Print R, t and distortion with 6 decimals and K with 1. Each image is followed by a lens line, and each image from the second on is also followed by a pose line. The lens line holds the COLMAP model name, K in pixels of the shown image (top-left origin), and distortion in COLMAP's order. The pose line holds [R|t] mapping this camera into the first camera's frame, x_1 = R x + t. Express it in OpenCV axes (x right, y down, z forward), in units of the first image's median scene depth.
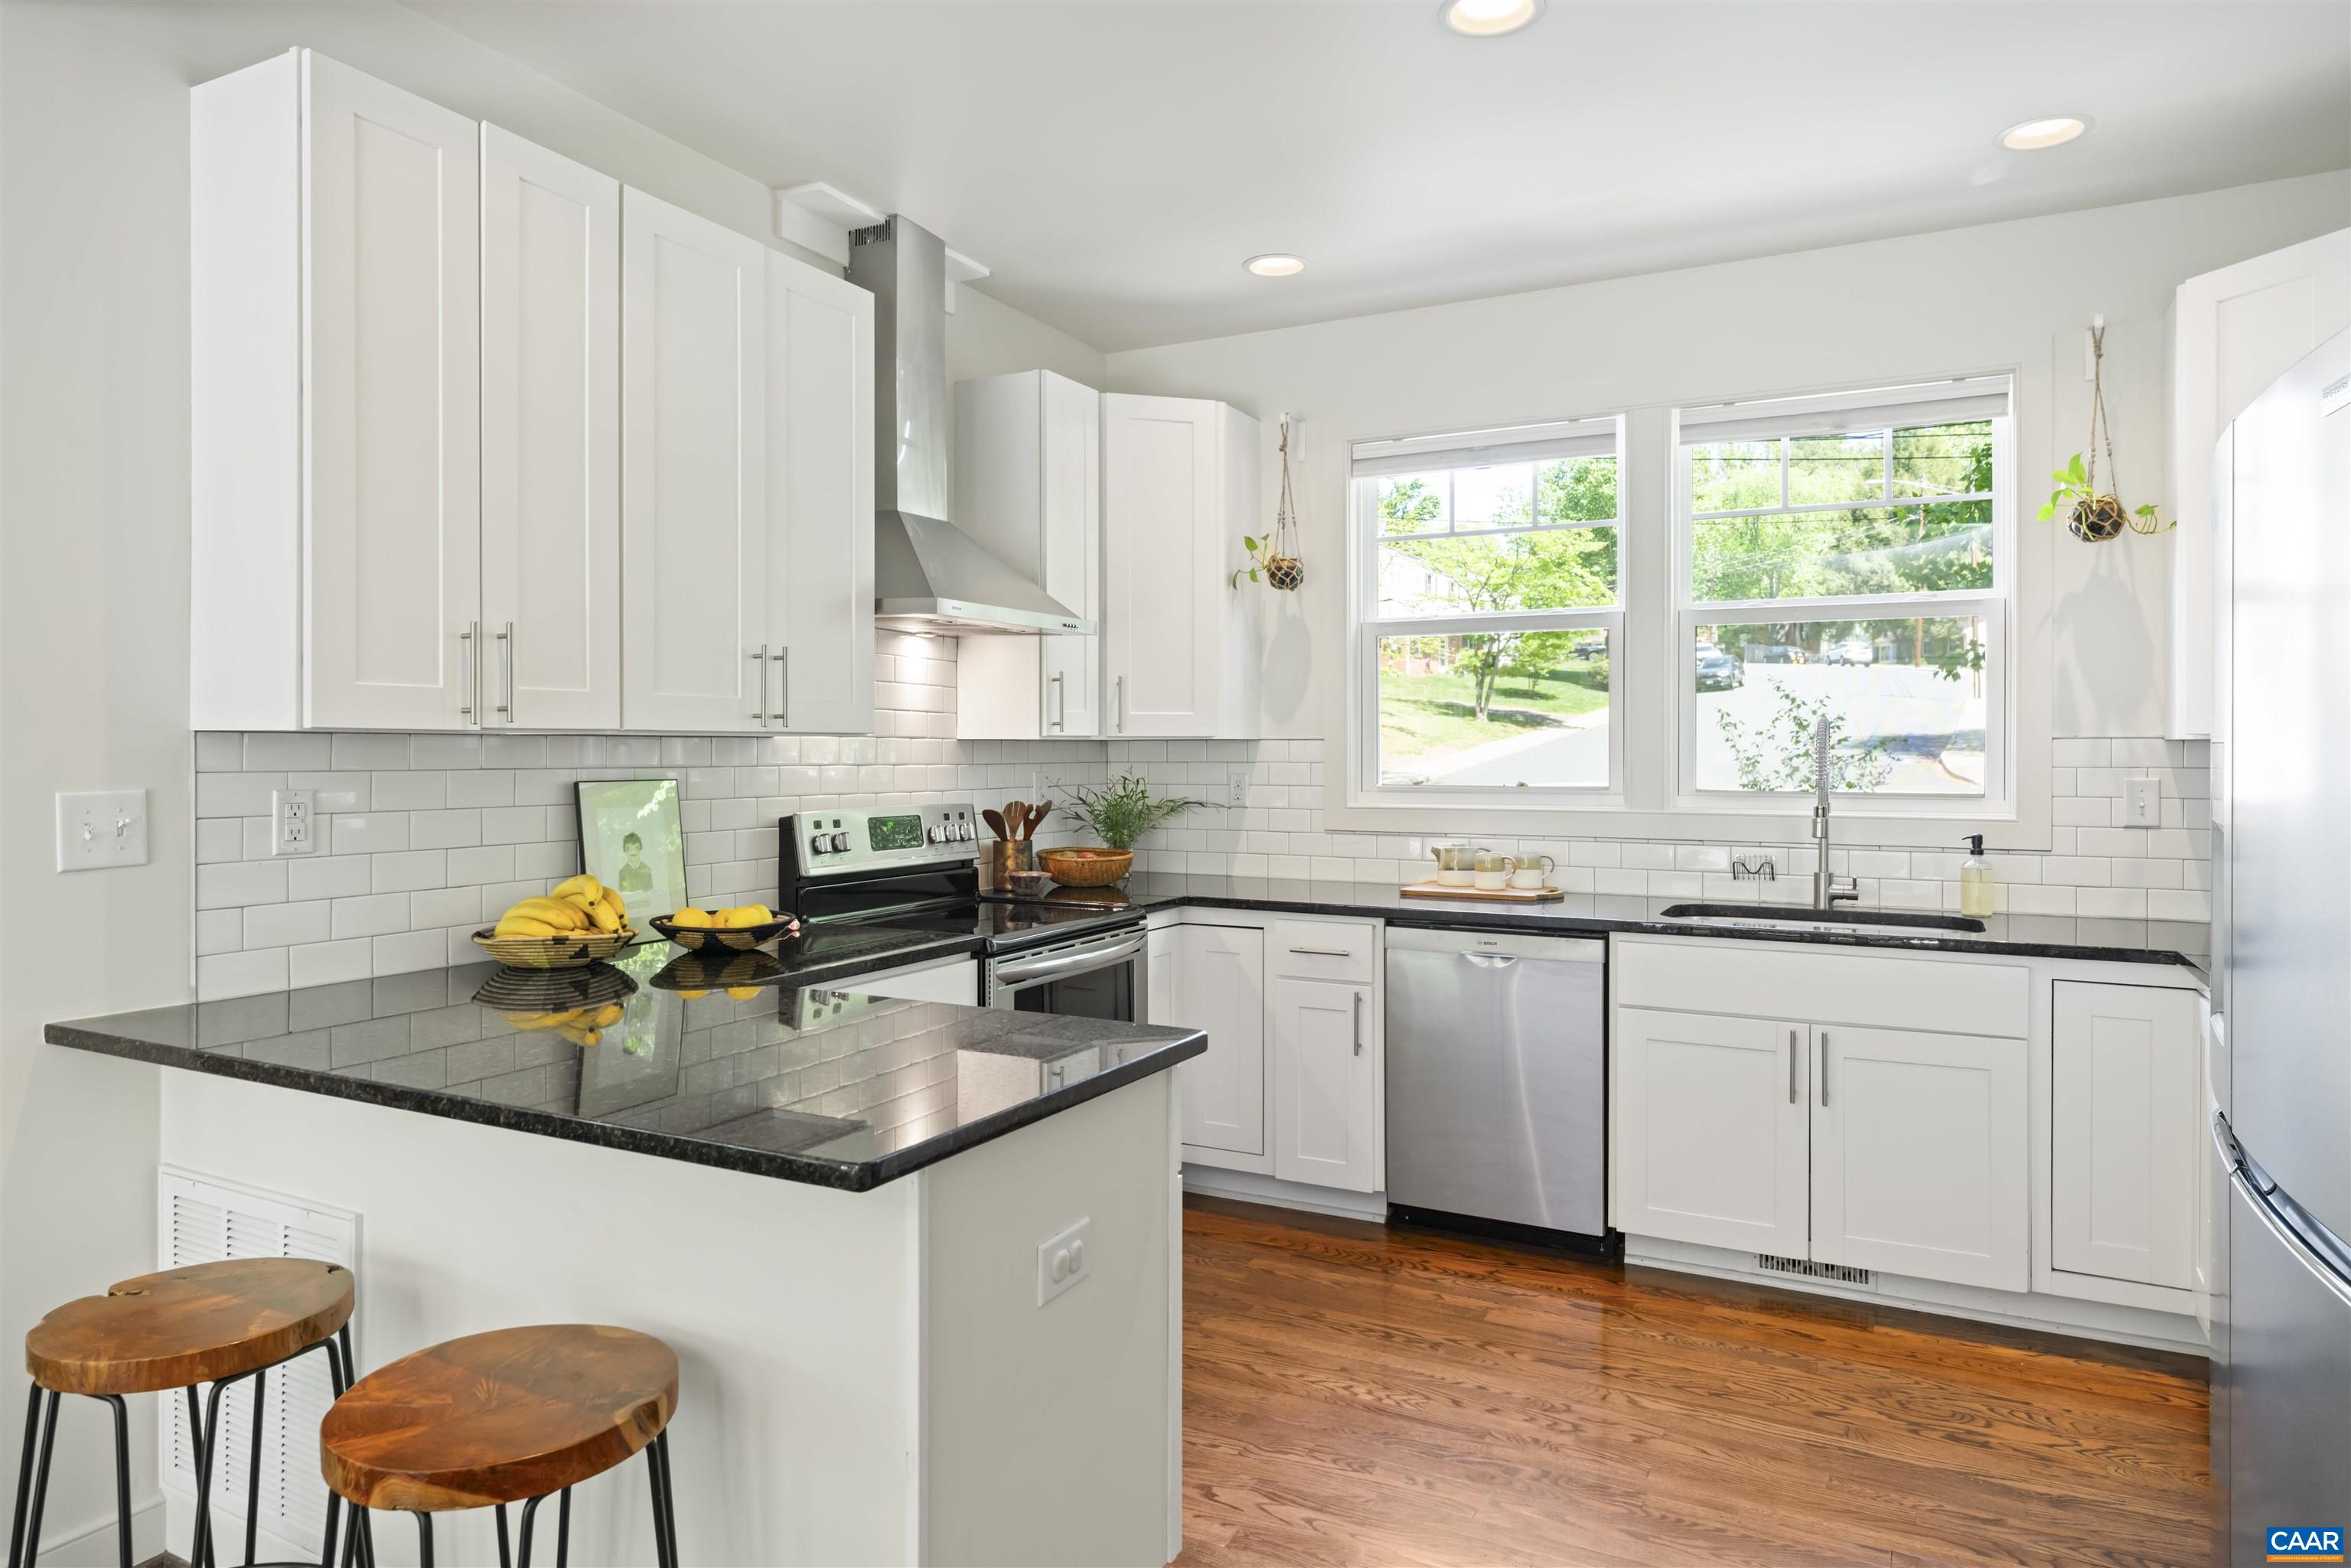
lens RADIAL K [[1420.6, 0, 1180.6], [0, 1420.6, 763.4], [0, 0, 1]] dist [0.000481, -0.000148]
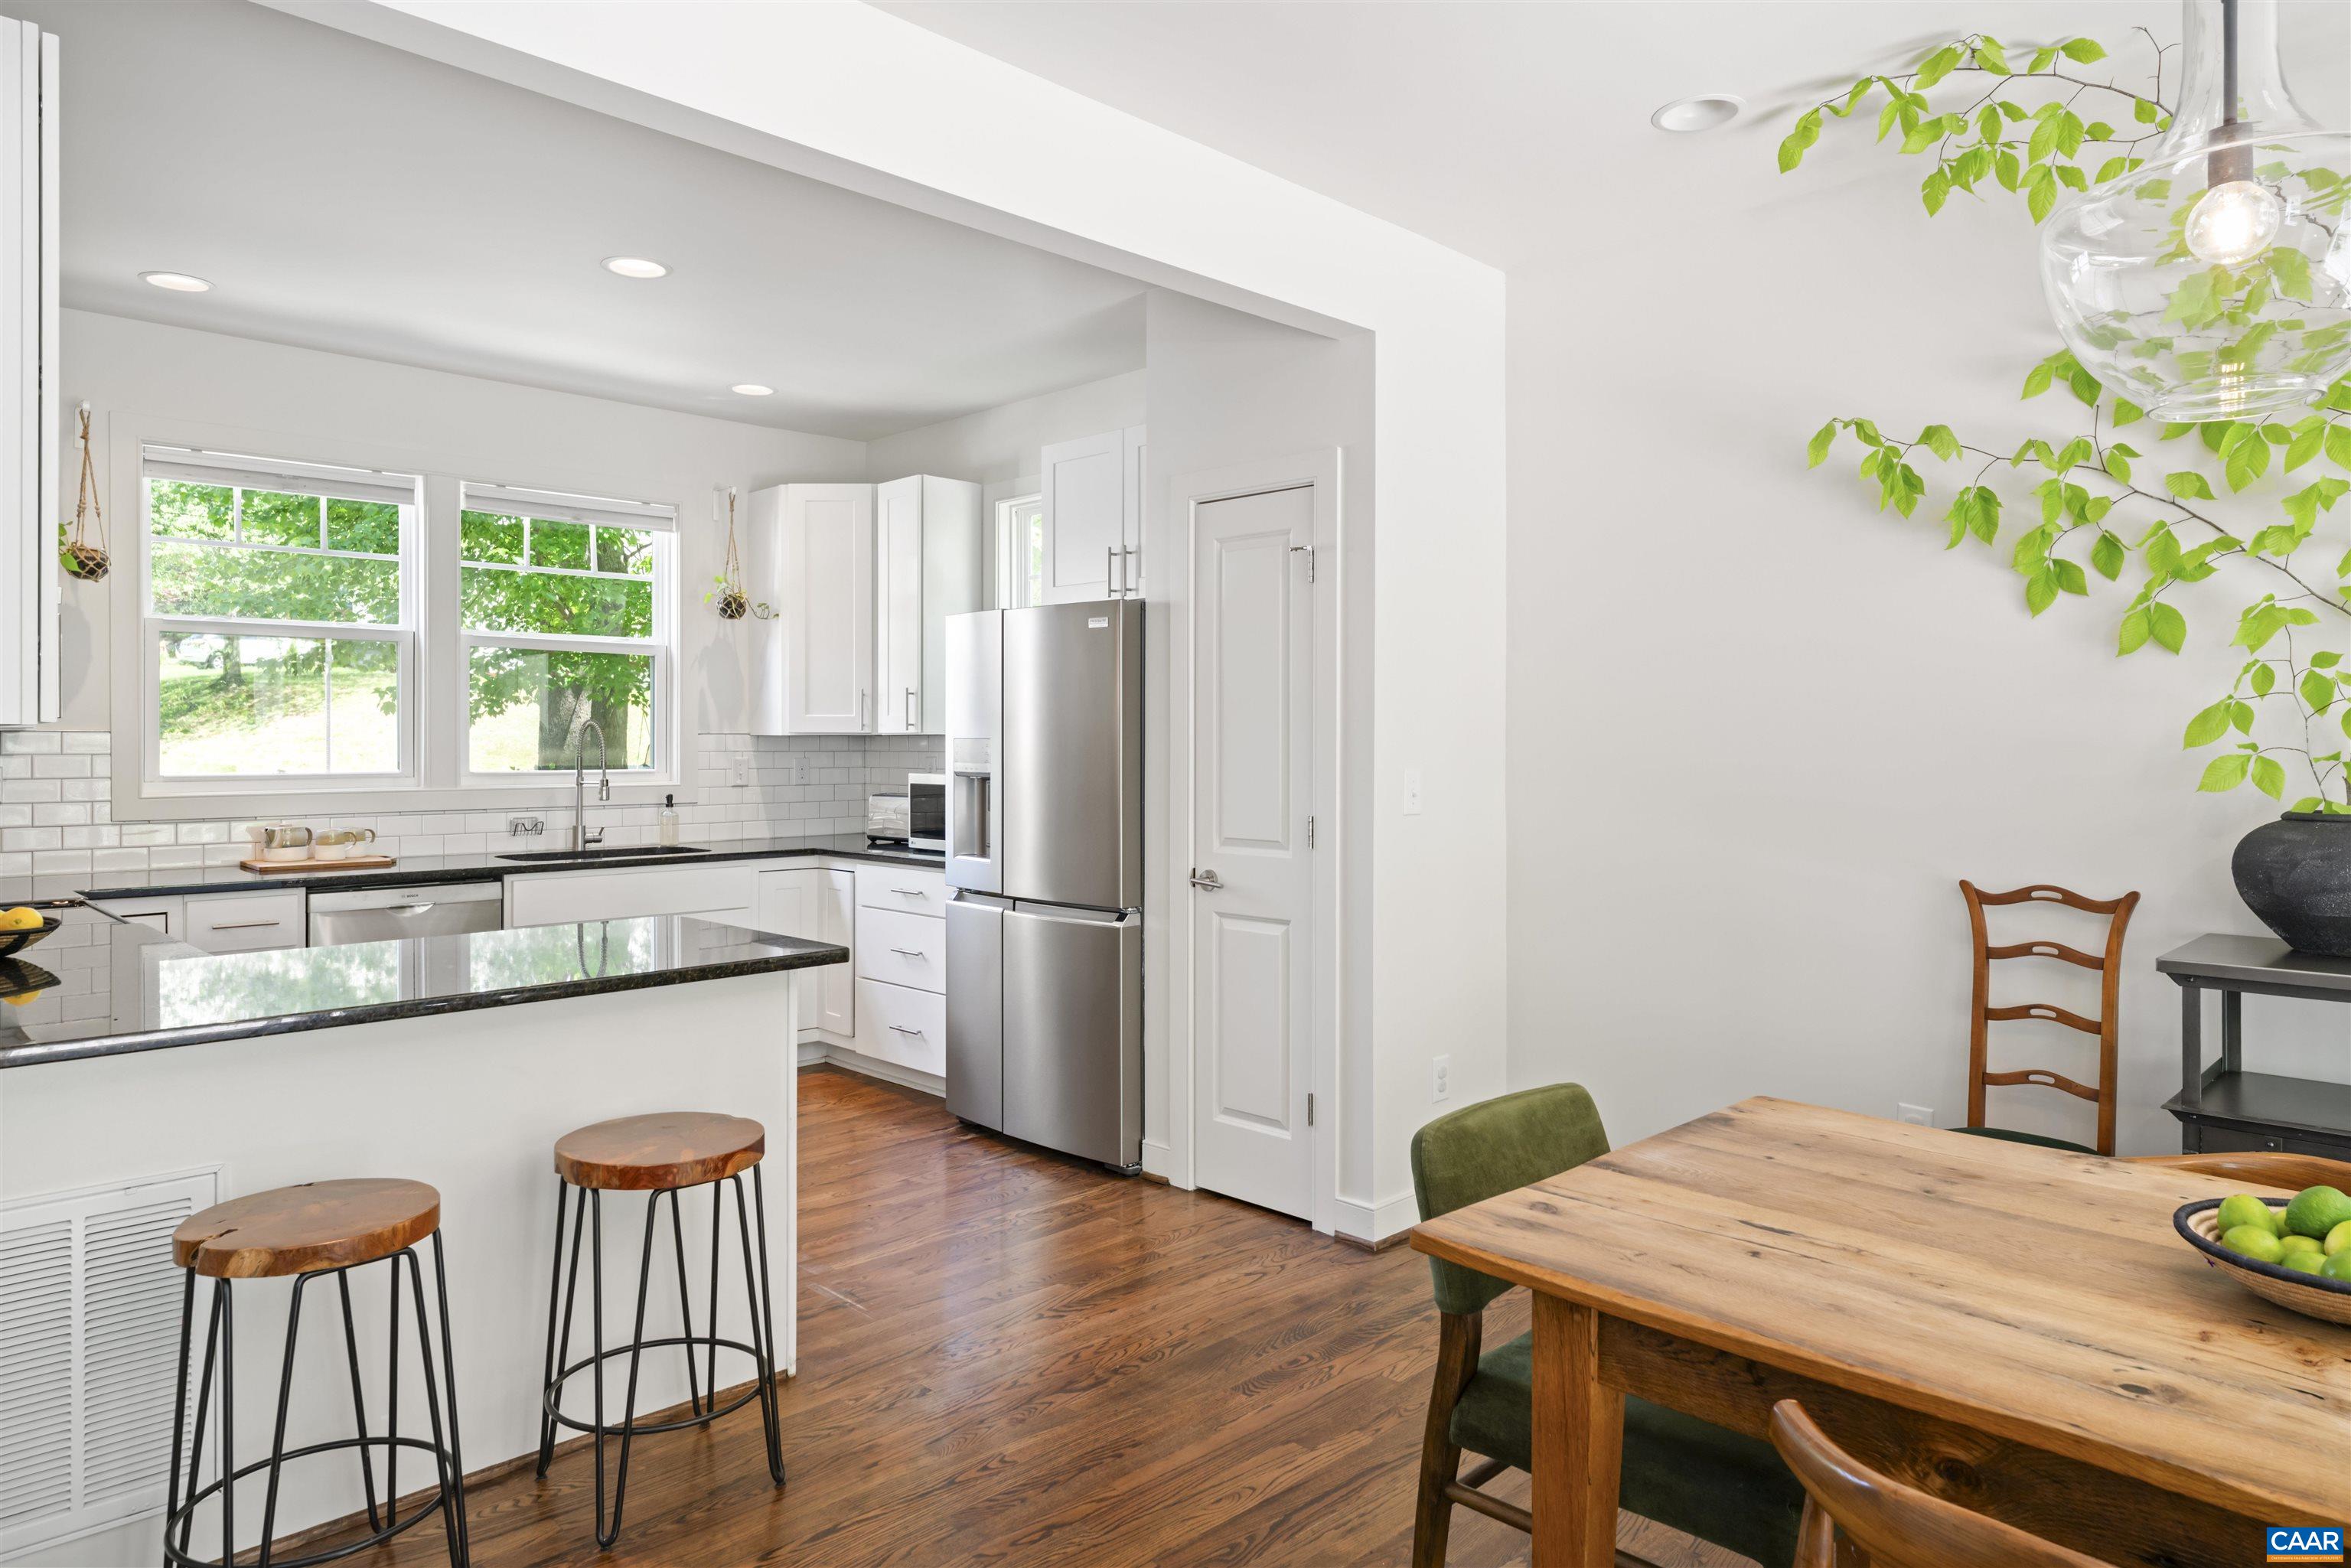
lens RADIAL K [[1420.6, 0, 1173.7], [0, 1420.6, 776.0], [0, 0, 1]] dist [0.000481, -0.000148]
pose [[0.305965, -0.023755, 0.951746, -0.743362], [0.008692, 0.999717, 0.022158, -0.000923], [-0.952003, 0.001493, 0.306084, -0.025945]]
